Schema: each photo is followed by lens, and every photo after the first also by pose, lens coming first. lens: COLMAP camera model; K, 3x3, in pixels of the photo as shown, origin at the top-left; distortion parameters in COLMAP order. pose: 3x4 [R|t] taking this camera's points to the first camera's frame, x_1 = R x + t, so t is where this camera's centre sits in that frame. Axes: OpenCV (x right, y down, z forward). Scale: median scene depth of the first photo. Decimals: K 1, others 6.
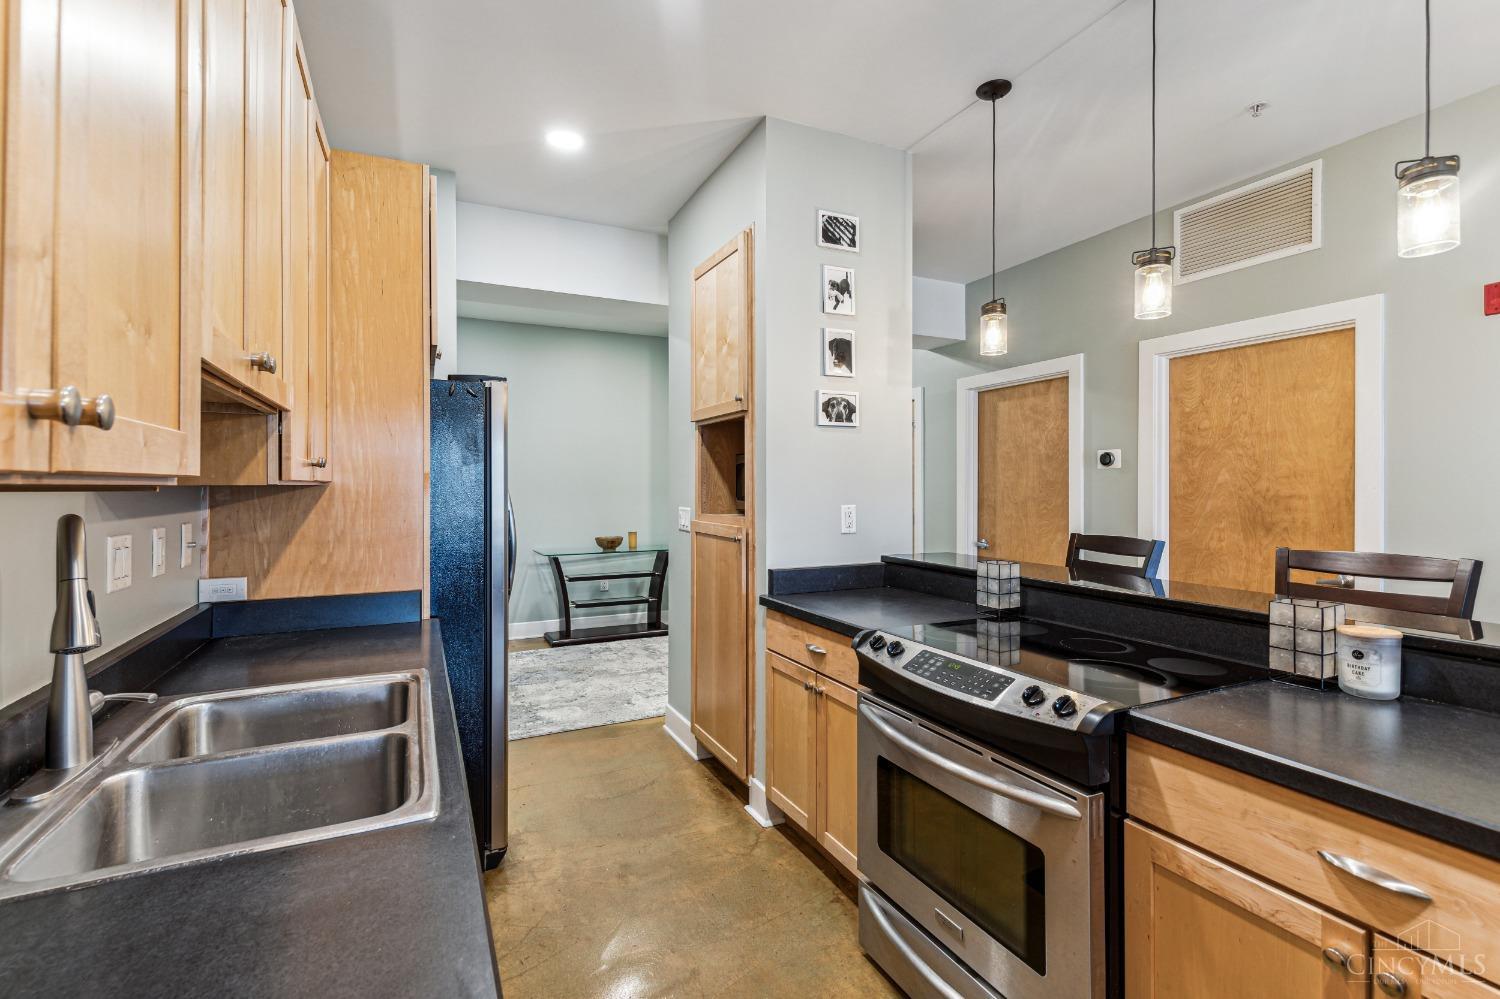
lens RADIAL K [[684.3, 0, 742.8], [0, 684.3, 489.7], [0, 0, 1]] dist [0.010114, -0.001396]
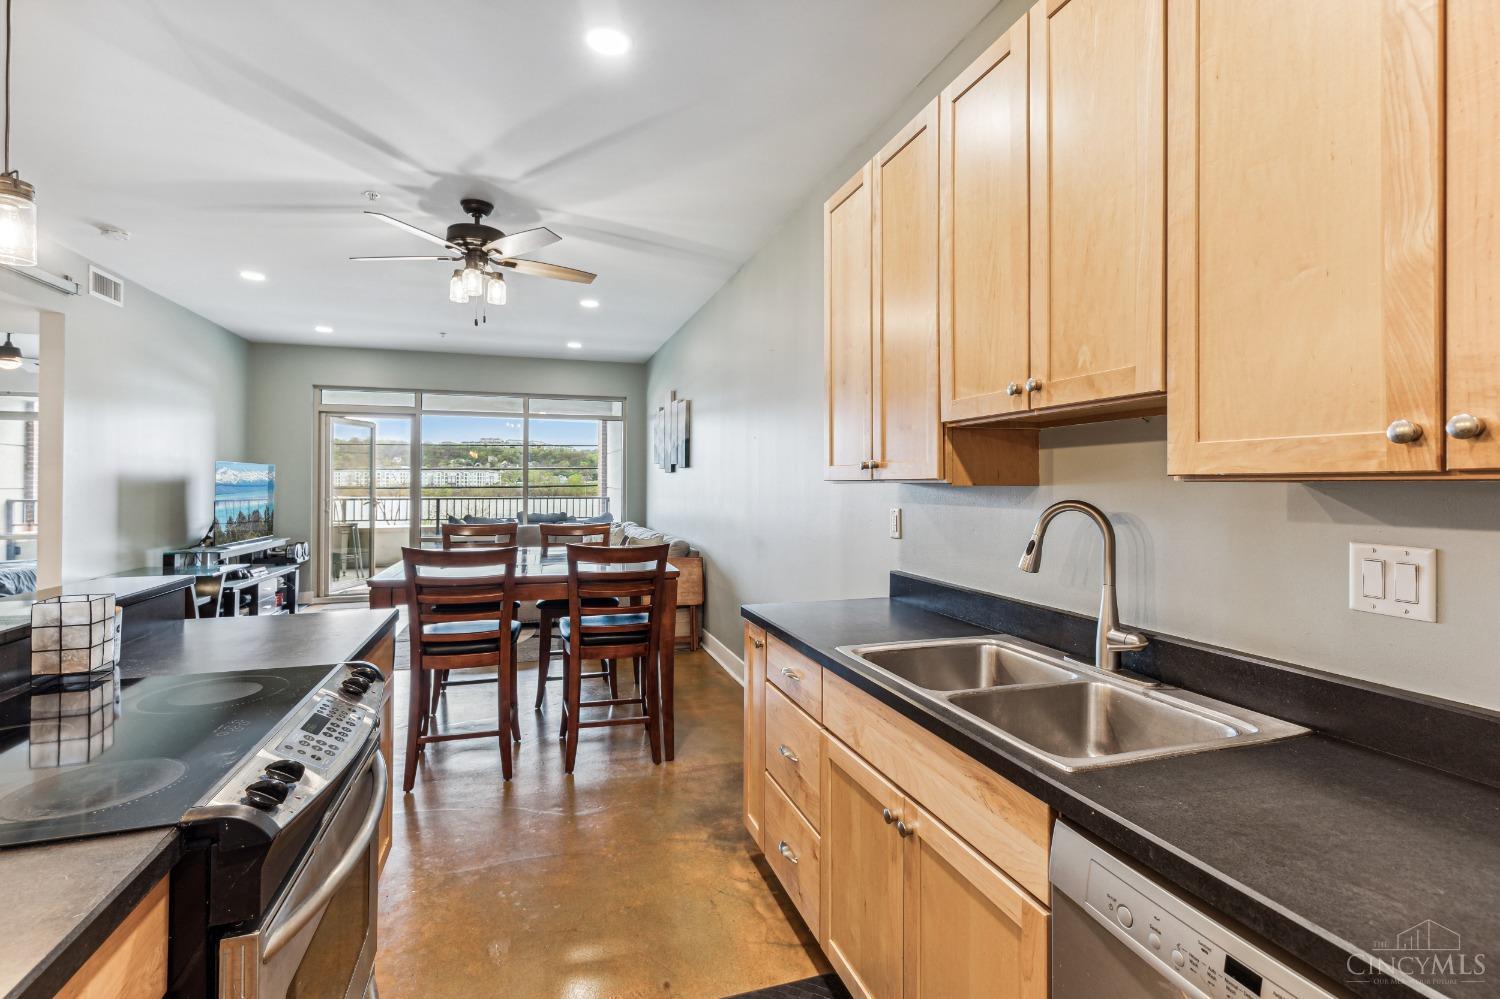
lens RADIAL K [[684.3, 0, 752.2], [0, 684.3, 487.3], [0, 0, 1]] dist [0.010114, -0.001396]
pose [[-0.991975, -0.000319, 0.126432, -0.146463], [0.000347, 0.999986, 0.005249, -0.002887], [-0.126432, 0.005251, -0.991961, 0.968895]]
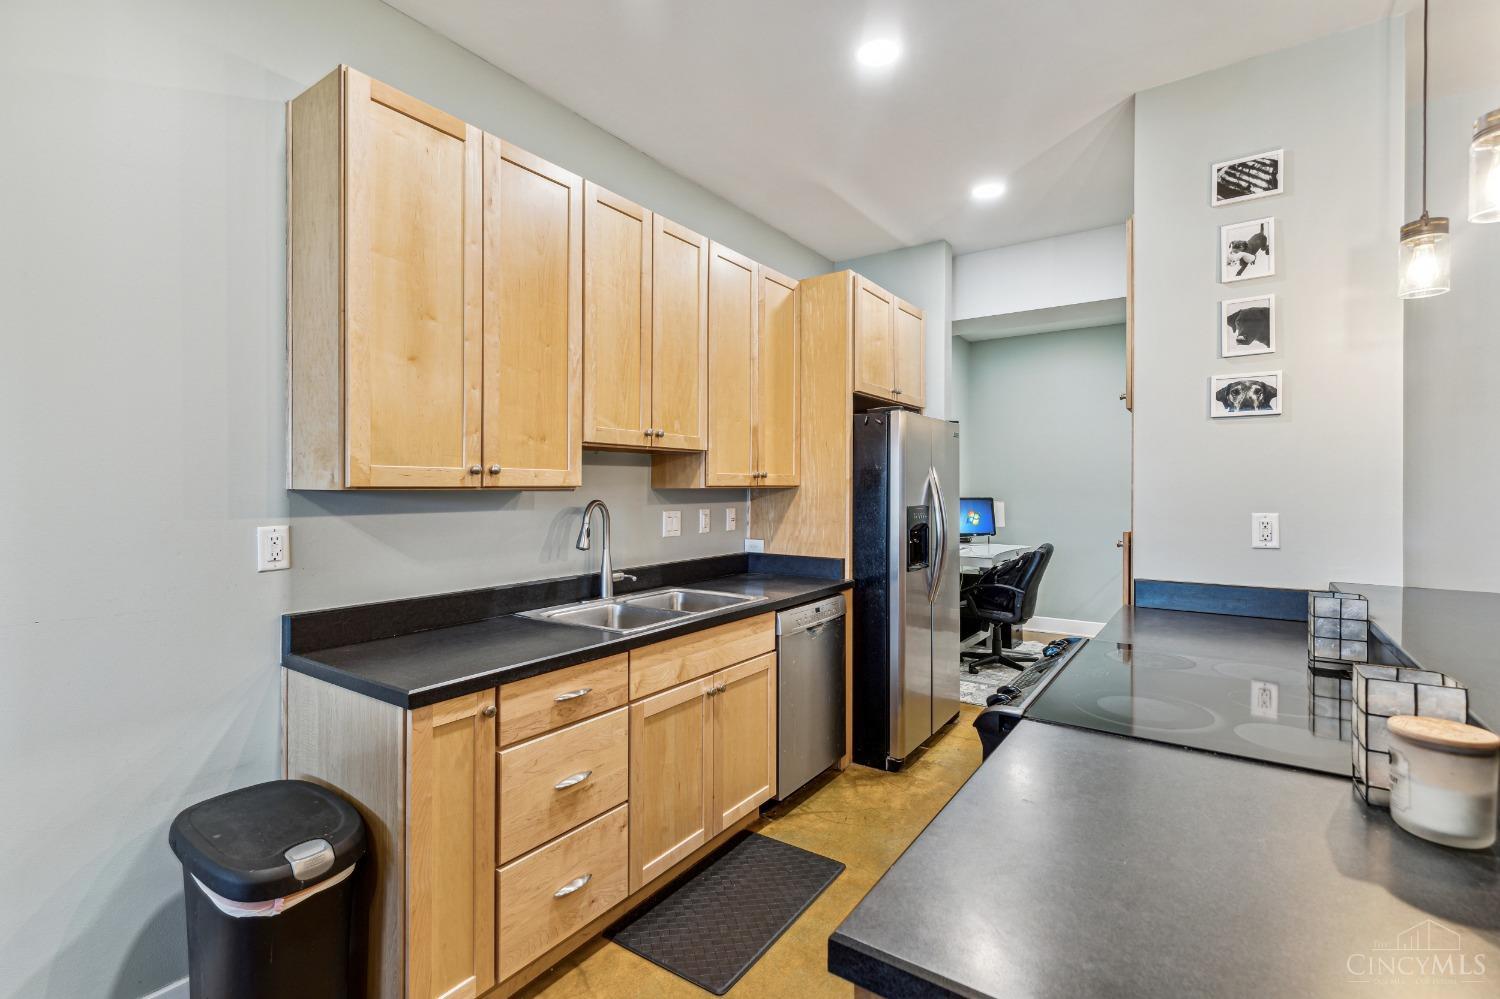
lens RADIAL K [[684.3, 0, 751.6], [0, 684.3, 491.6], [0, 0, 1]] dist [0.010114, -0.001396]
pose [[0.494719, 0.005980, -0.869033, 0.565878], [-0.004446, 0.999981, 0.004349, -0.003204], [0.869042, 0.001712, 0.494736, 0.078082]]
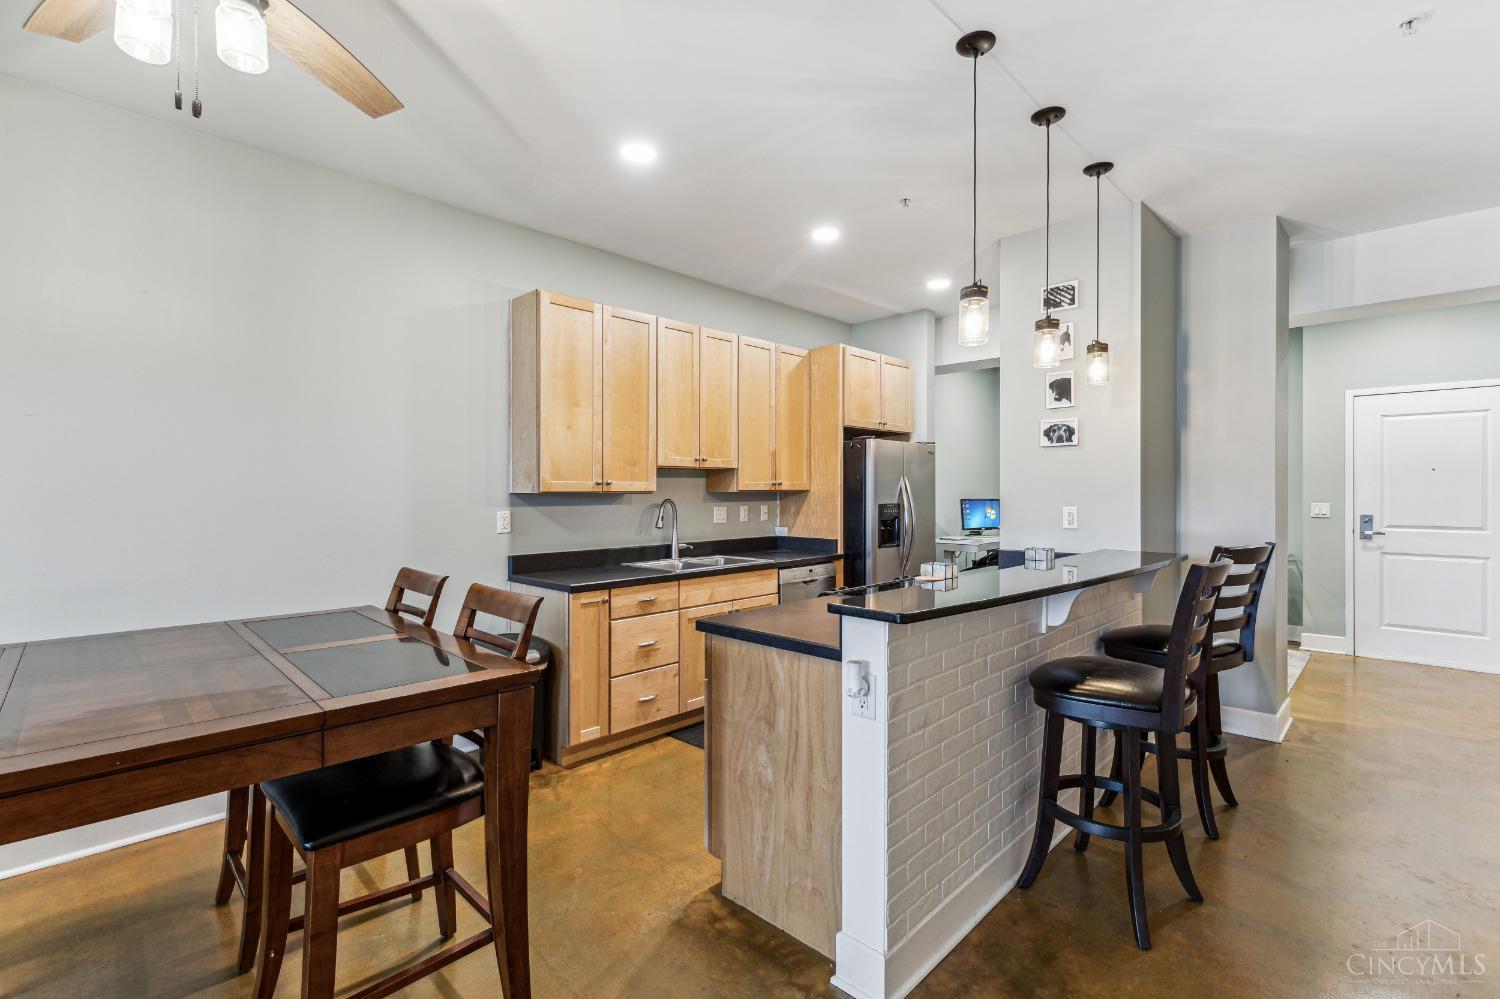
lens RADIAL K [[684.3, 0, 754.1], [0, 684.3, 497.8], [0, 0, 1]] dist [0.010114, -0.001396]
pose [[0.349650, 0.009957, -0.936827, 1.167795], [-0.002285, 0.999950, 0.009775, -0.005541], [0.936878, -0.001277, 0.349655, -0.003446]]
